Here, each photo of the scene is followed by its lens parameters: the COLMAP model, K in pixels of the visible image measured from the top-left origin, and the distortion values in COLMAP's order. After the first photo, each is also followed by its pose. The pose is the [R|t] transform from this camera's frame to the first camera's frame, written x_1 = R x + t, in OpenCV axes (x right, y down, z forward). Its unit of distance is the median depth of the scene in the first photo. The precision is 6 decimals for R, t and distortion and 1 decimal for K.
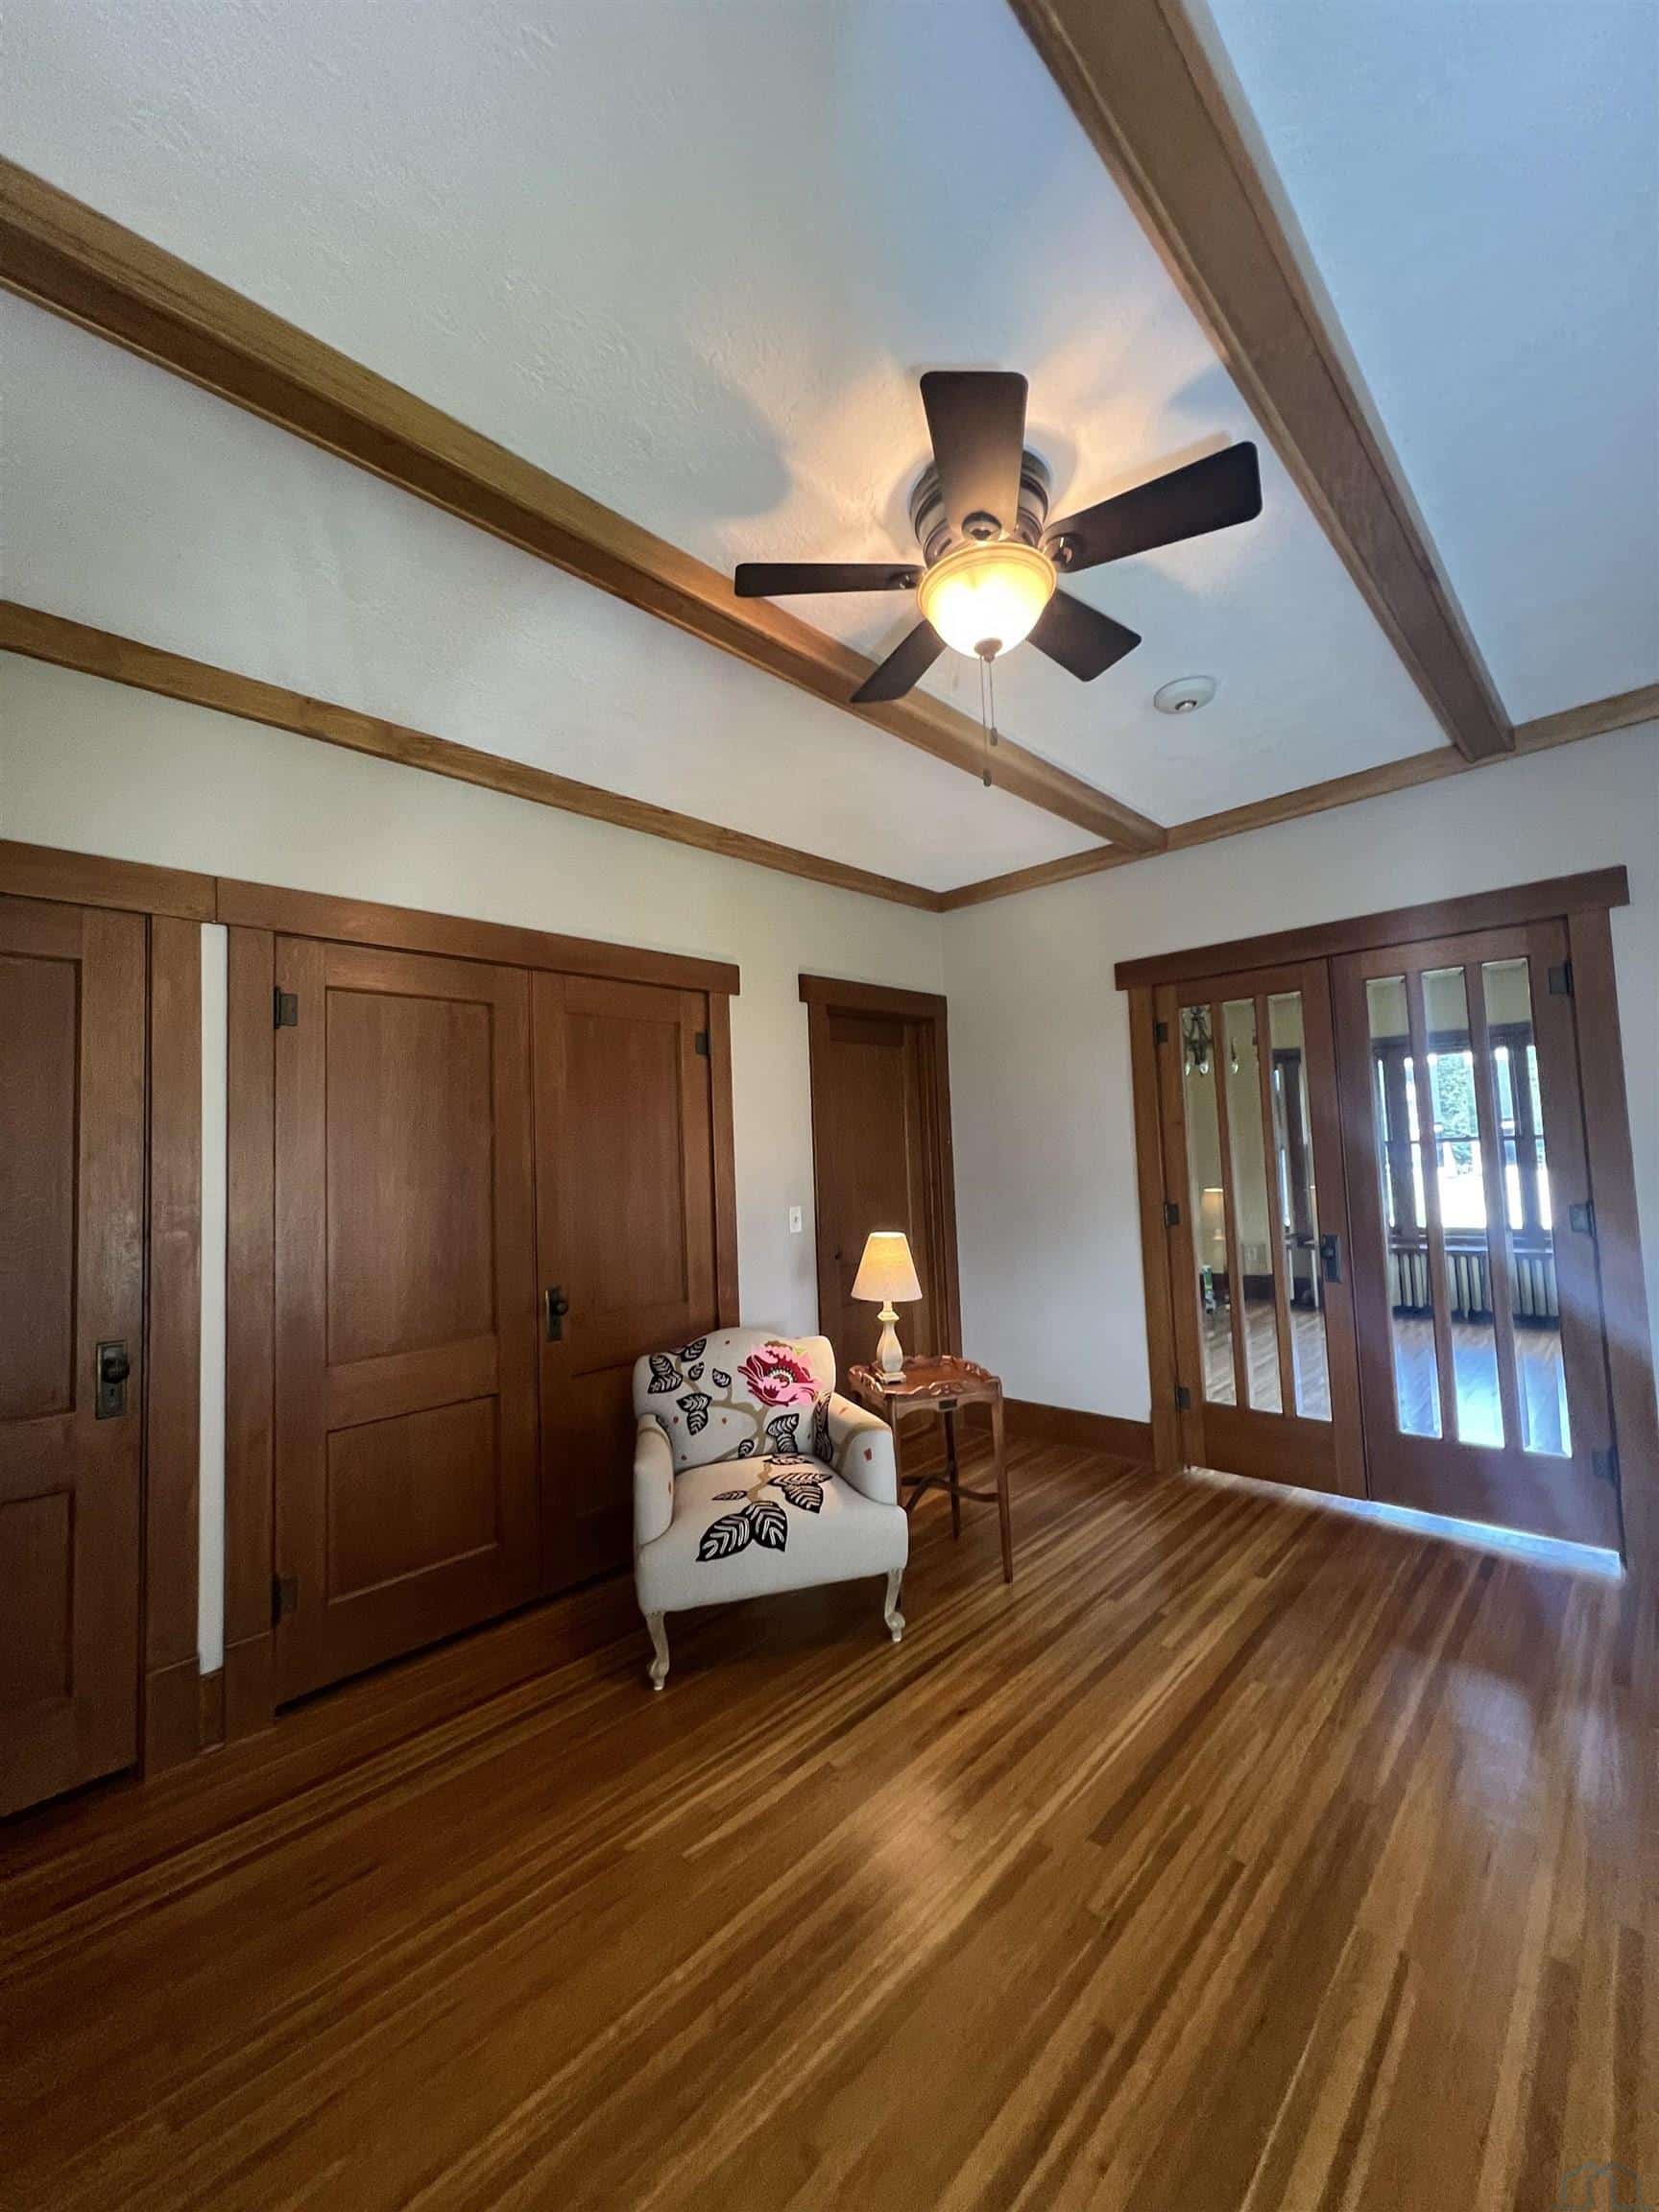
lens RADIAL K [[873.9, 0, 826.2], [0, 873.9, 1103.7], [0, 0, 1]] dist [-0.000881, -0.000118]
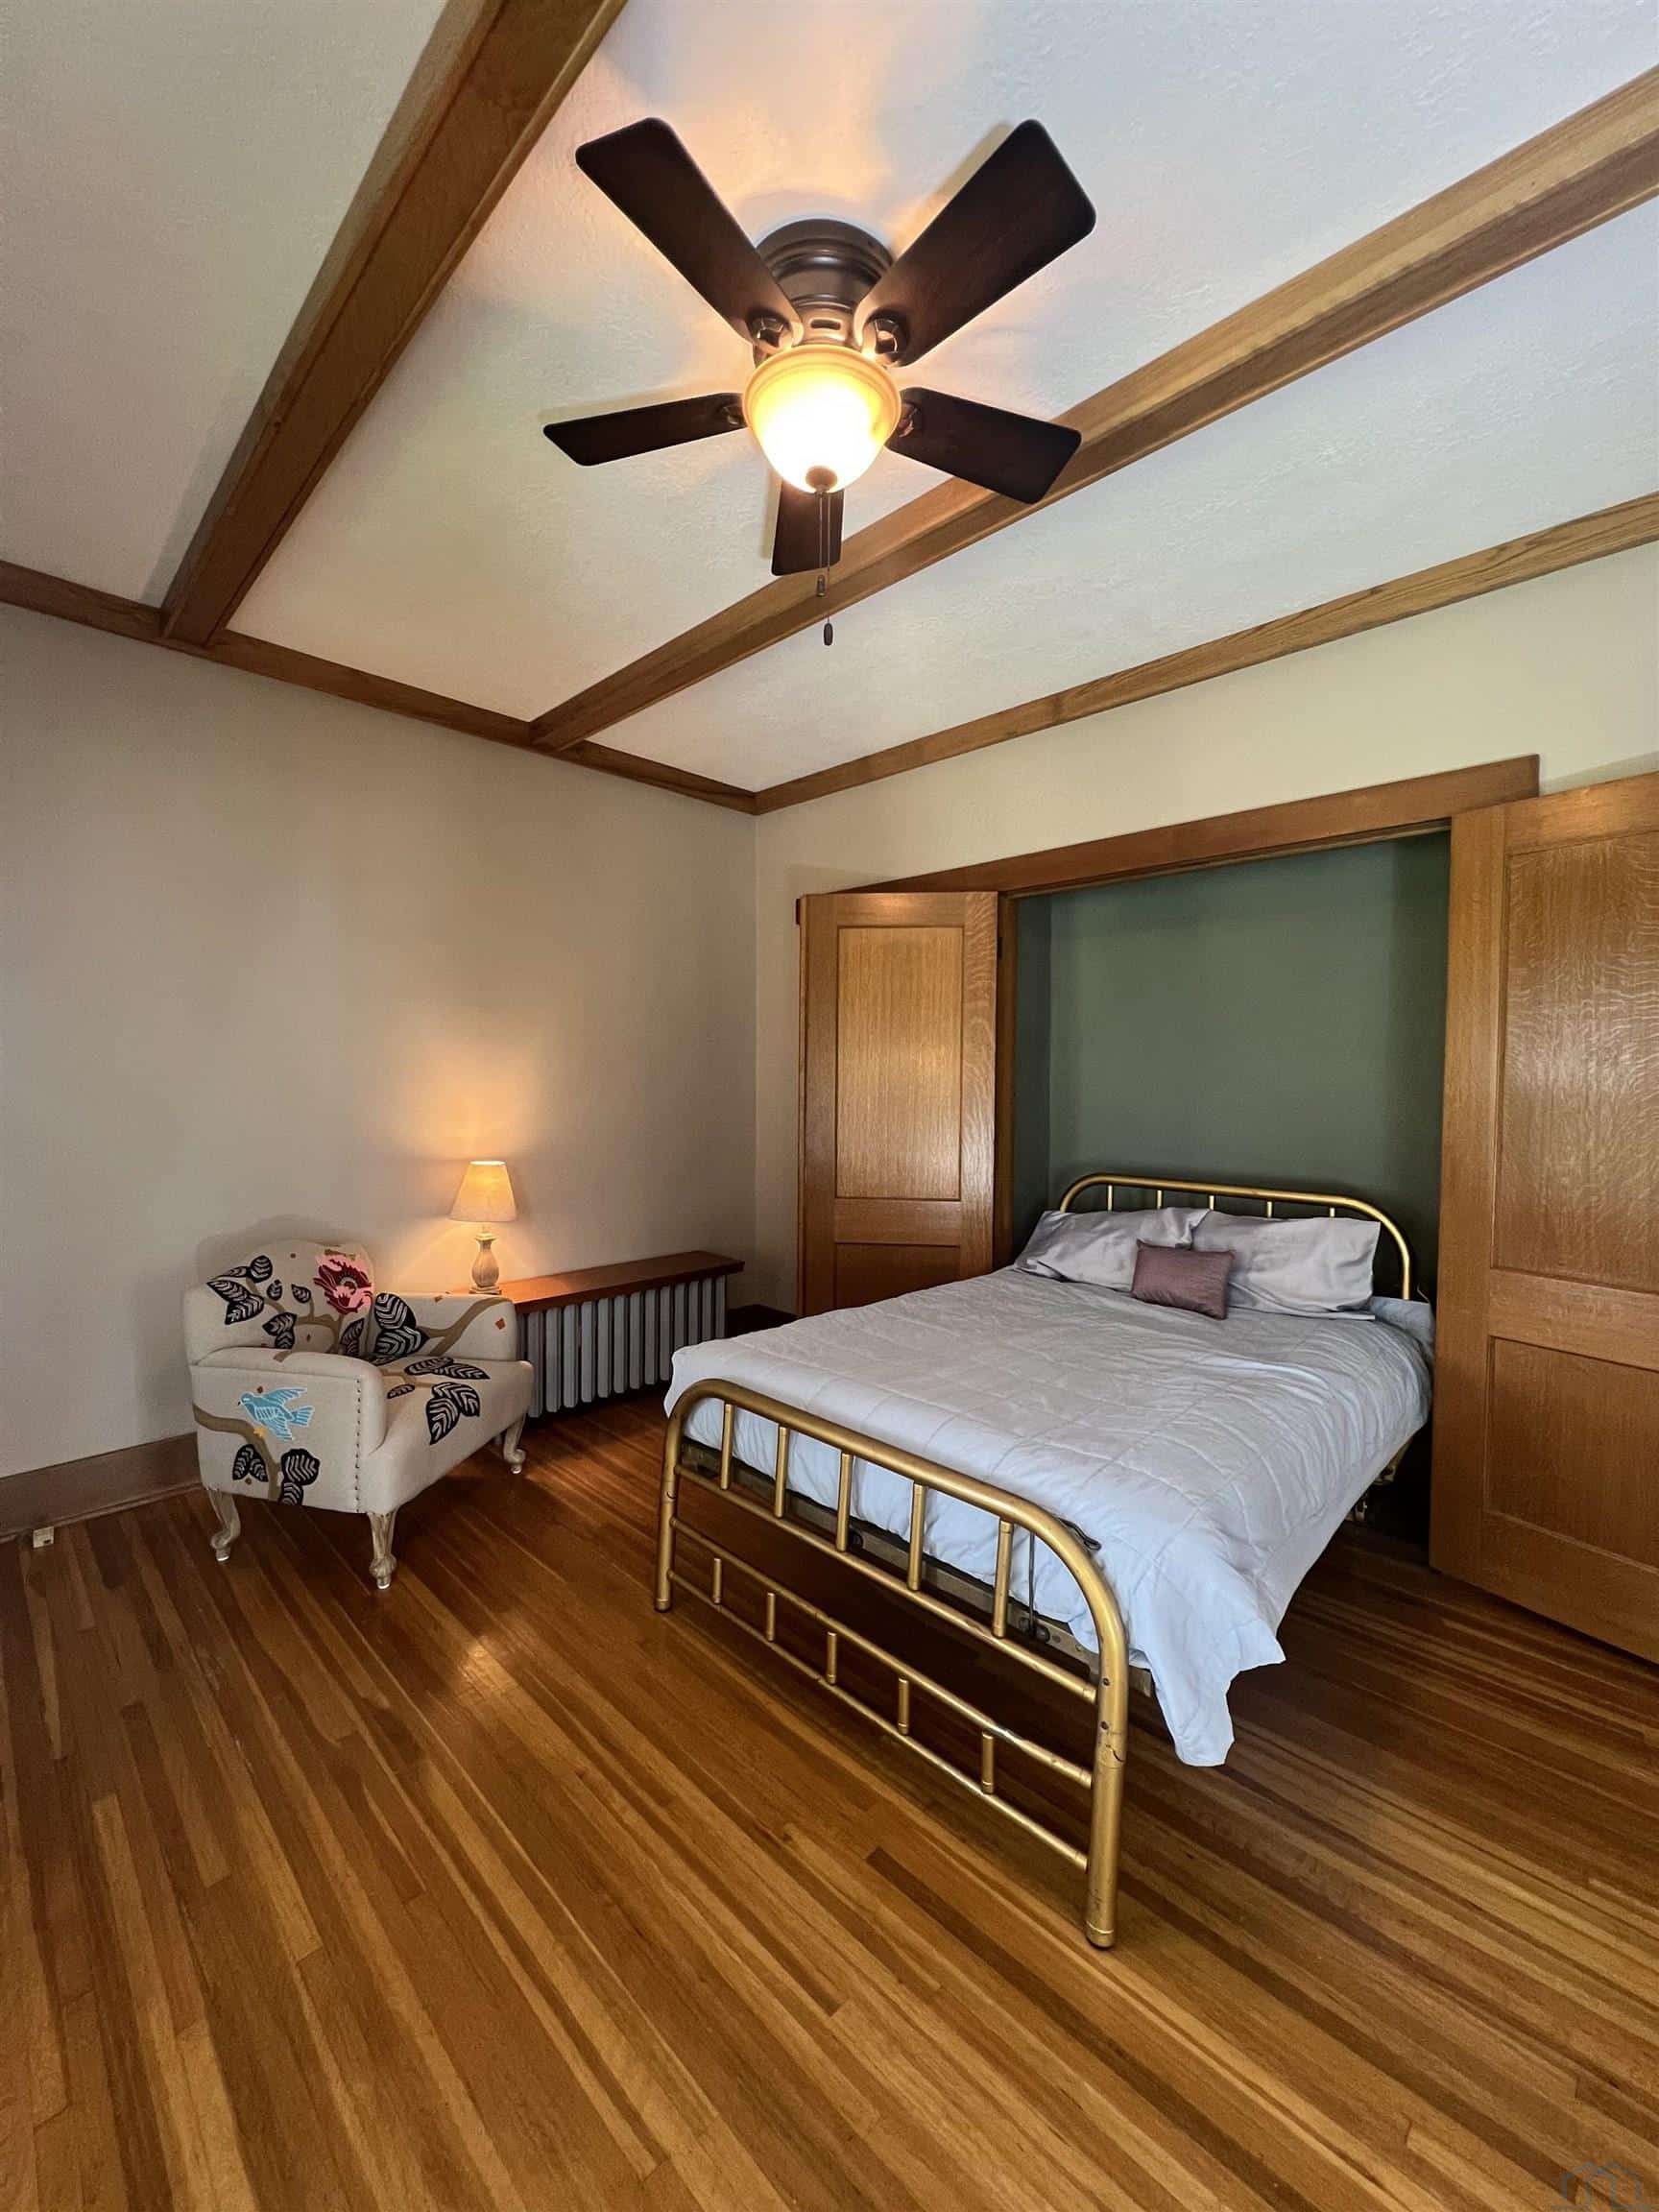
lens RADIAL K [[873.9, 0, 826.5], [0, 873.9, 1104.5], [0, 0, 1]] dist [-0.000881, -0.000118]
pose [[-0.012137, 0.067907, -0.997618, 1.151097], [0.051235, 0.996423, 0.067202, 0.048183], [0.998613, -0.050297, -0.015573, 1.031683]]
